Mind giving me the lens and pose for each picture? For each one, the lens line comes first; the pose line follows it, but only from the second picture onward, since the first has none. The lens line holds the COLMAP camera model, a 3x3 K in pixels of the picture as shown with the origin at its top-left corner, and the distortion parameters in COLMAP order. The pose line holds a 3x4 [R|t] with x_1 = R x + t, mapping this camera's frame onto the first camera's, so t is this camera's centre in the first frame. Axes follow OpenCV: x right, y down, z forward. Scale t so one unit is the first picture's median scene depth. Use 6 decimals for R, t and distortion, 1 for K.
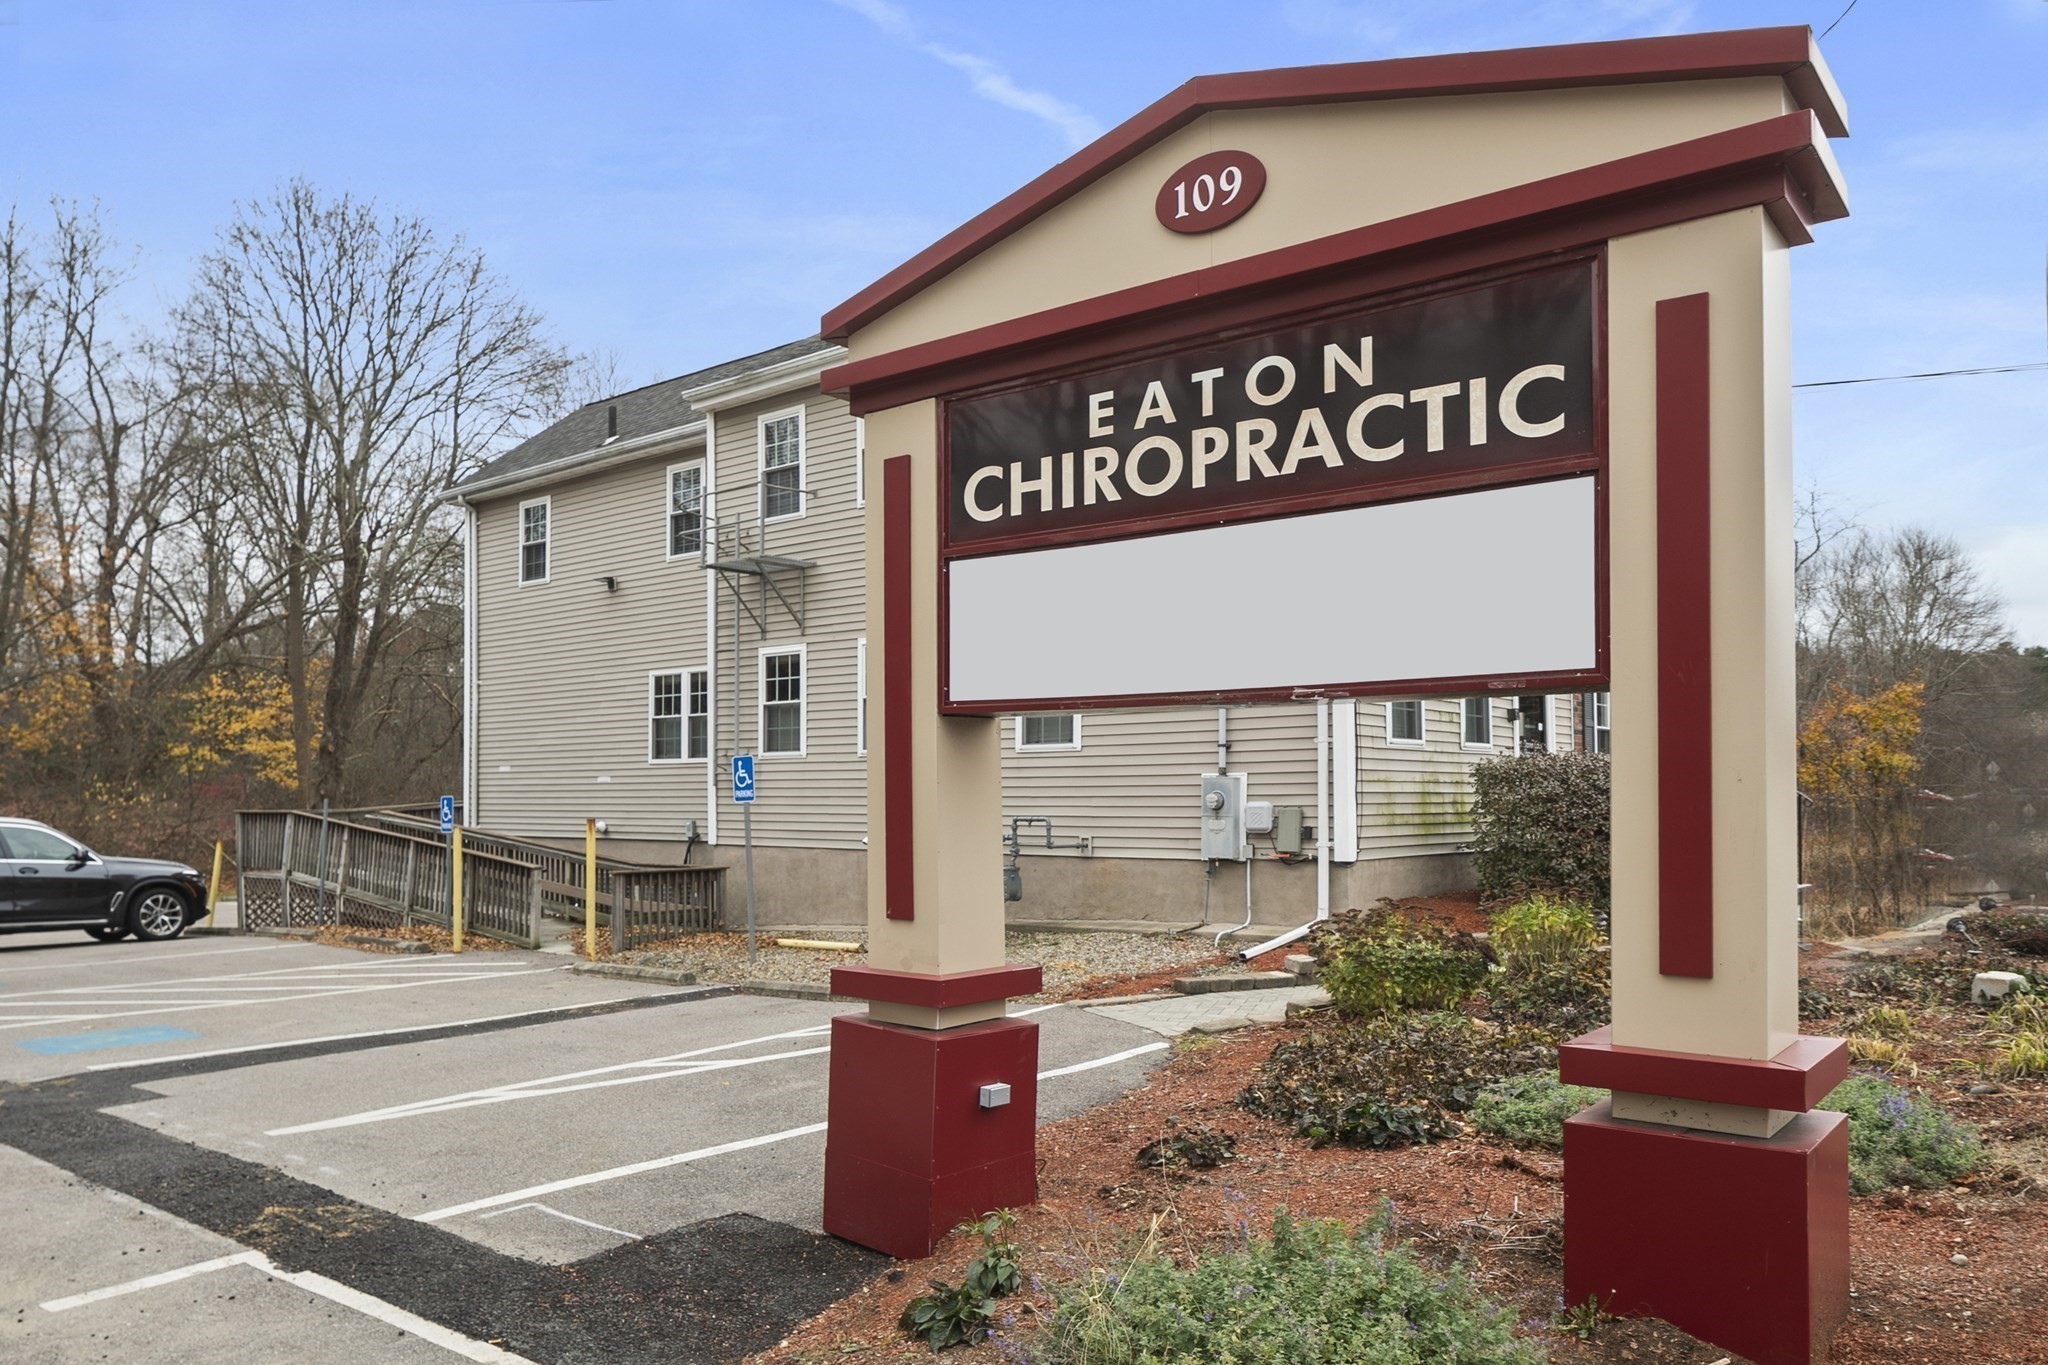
lens RADIAL K [[1423.8, 0, 1035.2], [0, 1423.8, 789.4], [0, 0, 1]] dist [-0.033234, 0.031826]
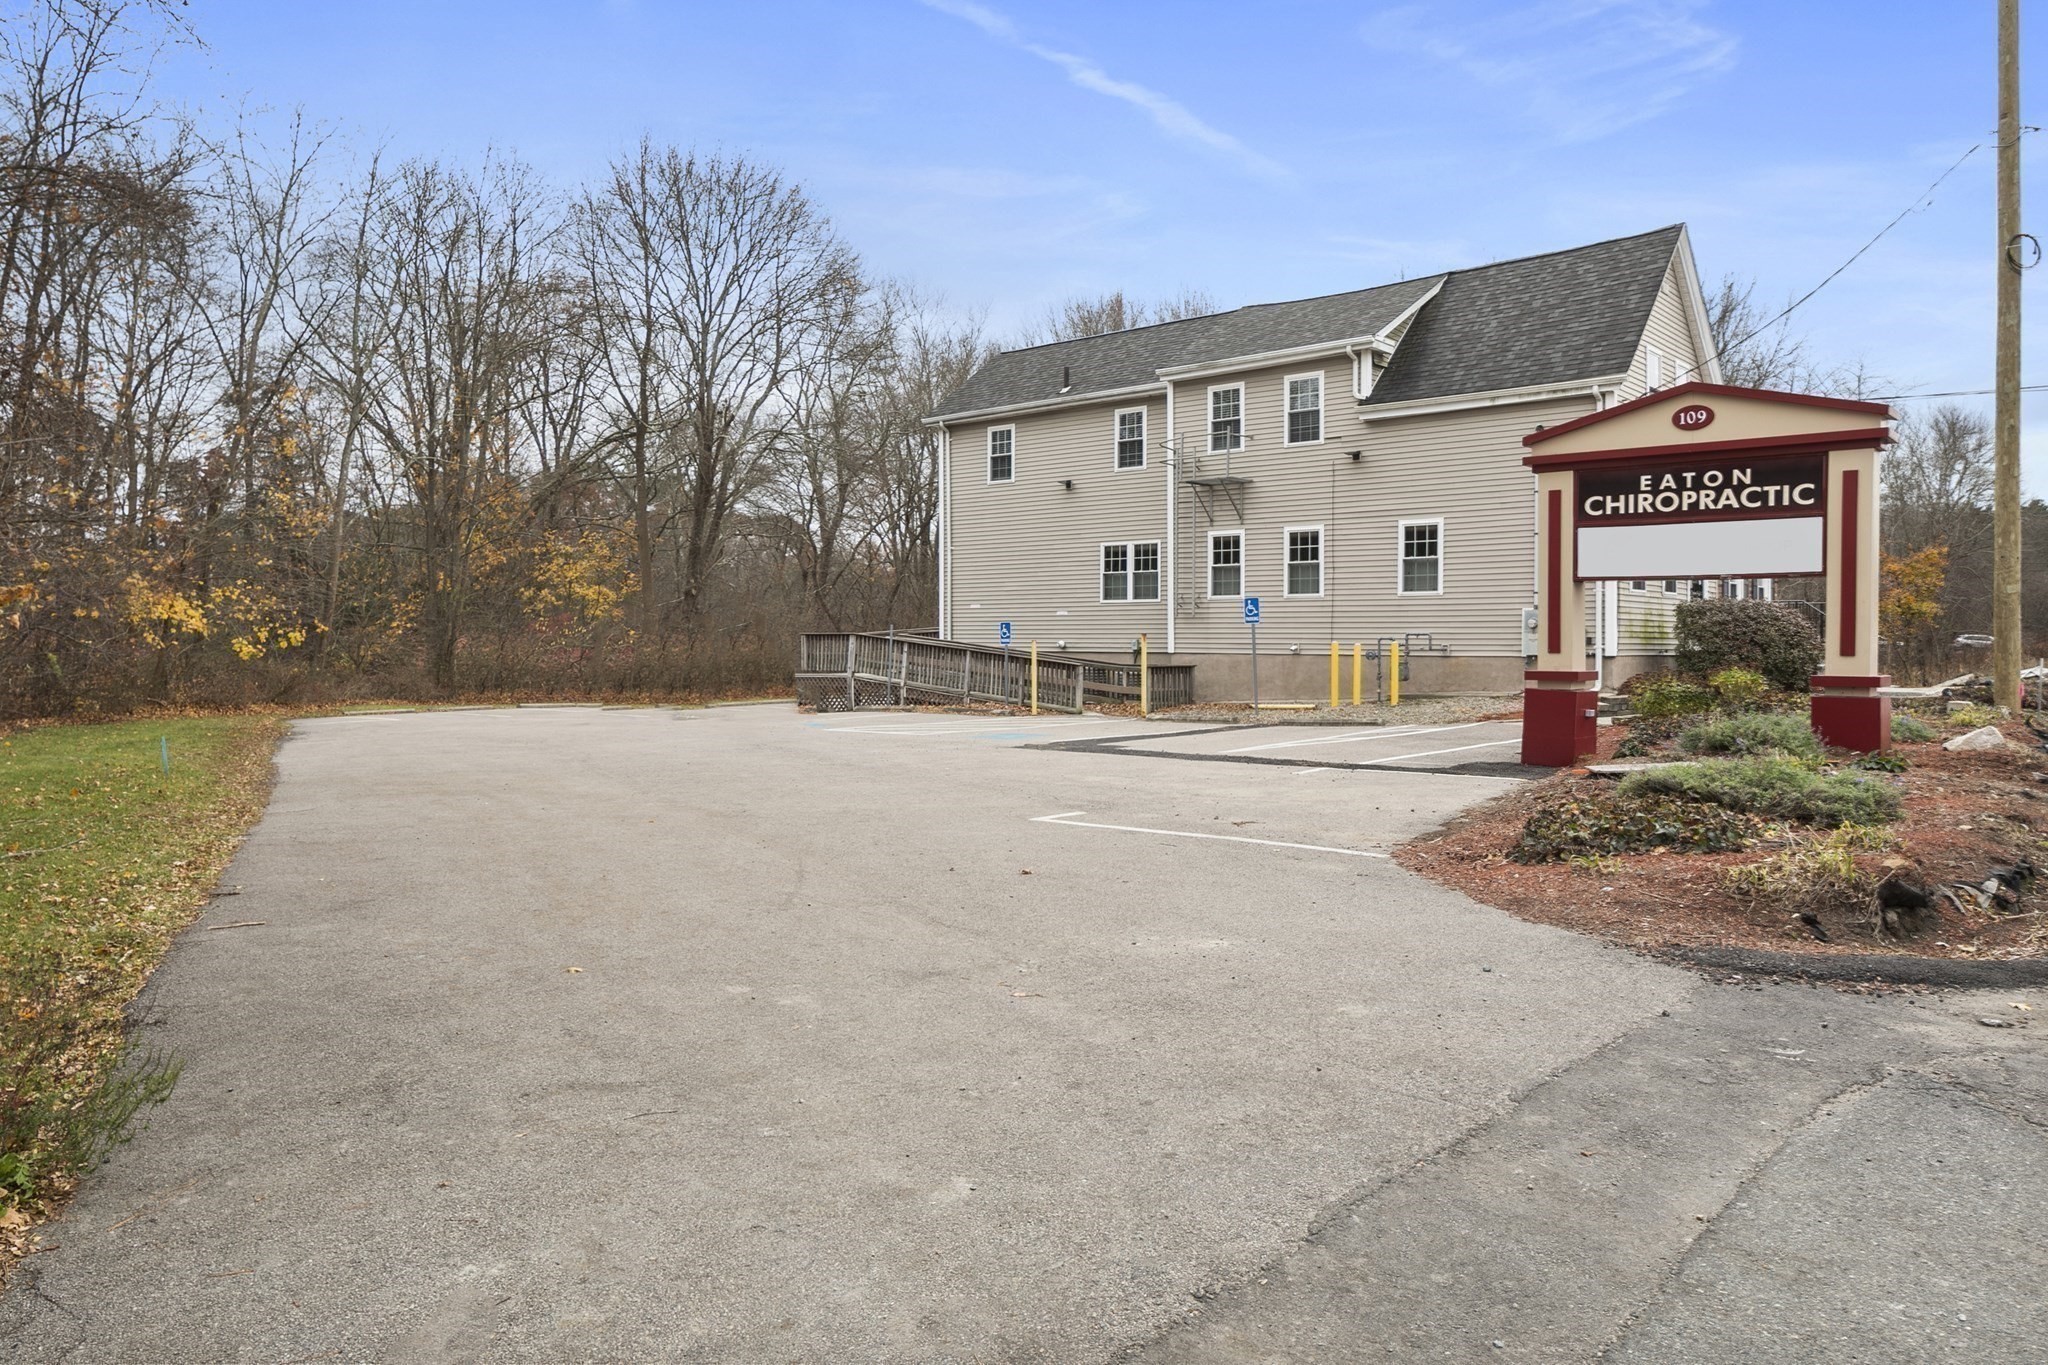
lens RADIAL K [[1414.1, 0, 1024.0], [0, 1414.1, 682.5], [0, 0, 1]] dist [-0.008570, -0.005444]
pose [[0.999667, 0.006115, -0.025069, -0.680633], [-0.005293, 0.999450, 0.032732, 0.039818], [0.025256, -0.032589, 0.999150, -1.164879]]
